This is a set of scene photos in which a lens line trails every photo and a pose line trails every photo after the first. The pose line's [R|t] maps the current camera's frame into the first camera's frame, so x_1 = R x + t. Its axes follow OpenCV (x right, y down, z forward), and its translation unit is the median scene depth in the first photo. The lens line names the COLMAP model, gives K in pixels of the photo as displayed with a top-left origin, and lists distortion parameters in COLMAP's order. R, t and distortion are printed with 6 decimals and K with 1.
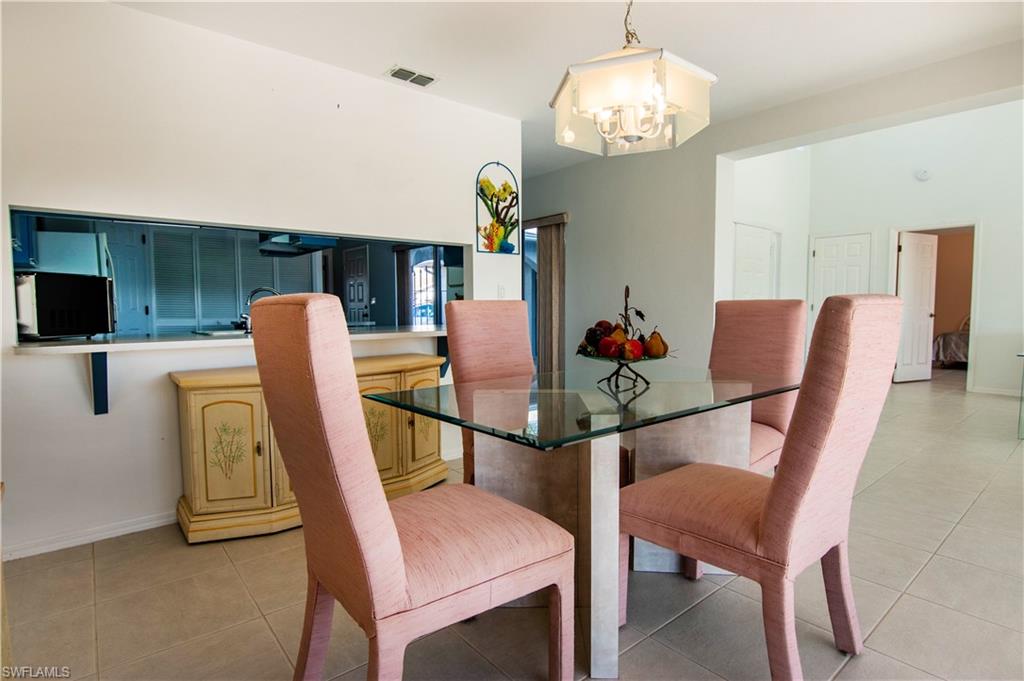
lens RADIAL K [[517.1, 0, 519.7], [0, 517.1, 340.2], [0, 0, 1]] dist [-0.017269, -0.000755]
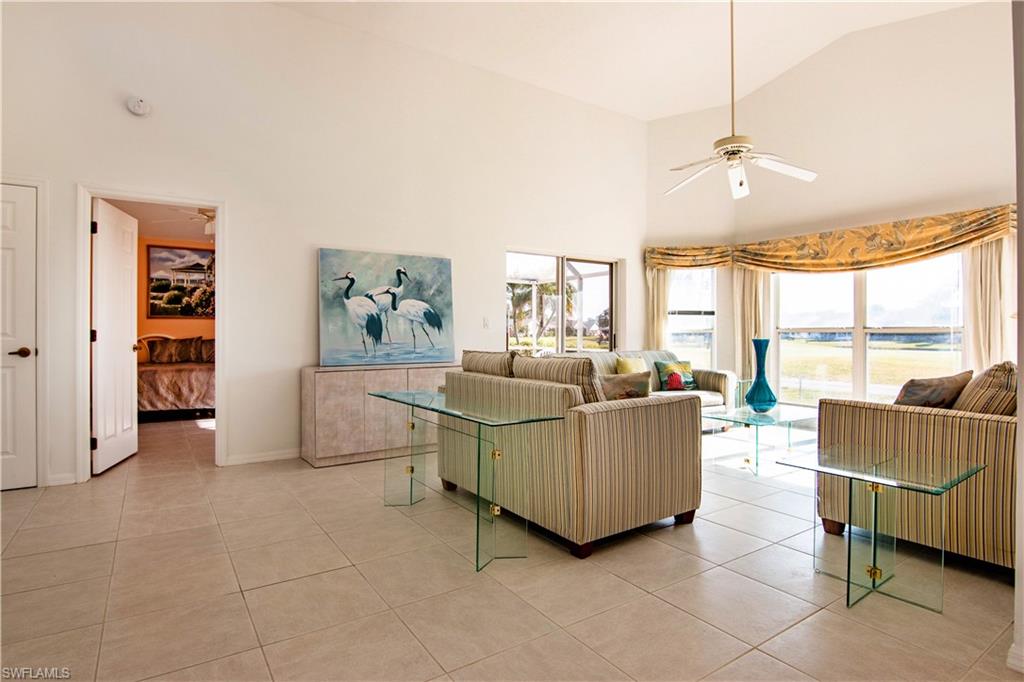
lens RADIAL K [[517.1, 0, 490.8], [0, 517.1, 332.6], [0, 0, 1]] dist [-0.017269, -0.000755]
pose [[0.097328, 0.001266, 0.995252, 0.445479], [0.062328, 0.998029, -0.007365, -0.068588], [-0.993299, 0.062749, 0.097057, 0.979256]]
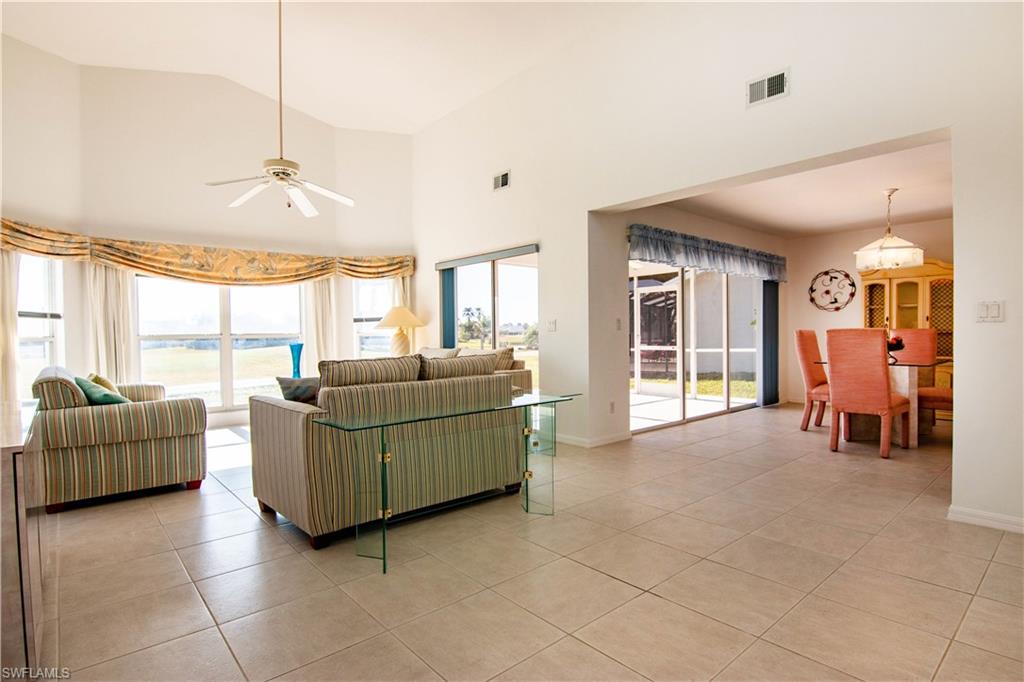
lens RADIAL K [[517.1, 0, 511.3], [0, 517.1, 349.3], [0, 0, 1]] dist [-0.017269, -0.000755]
pose [[-0.999664, 0.015644, -0.020690, 1.107305], [0.013684, 0.995694, 0.091683, -0.123477], [0.022035, 0.091369, -0.995573, 1.823526]]
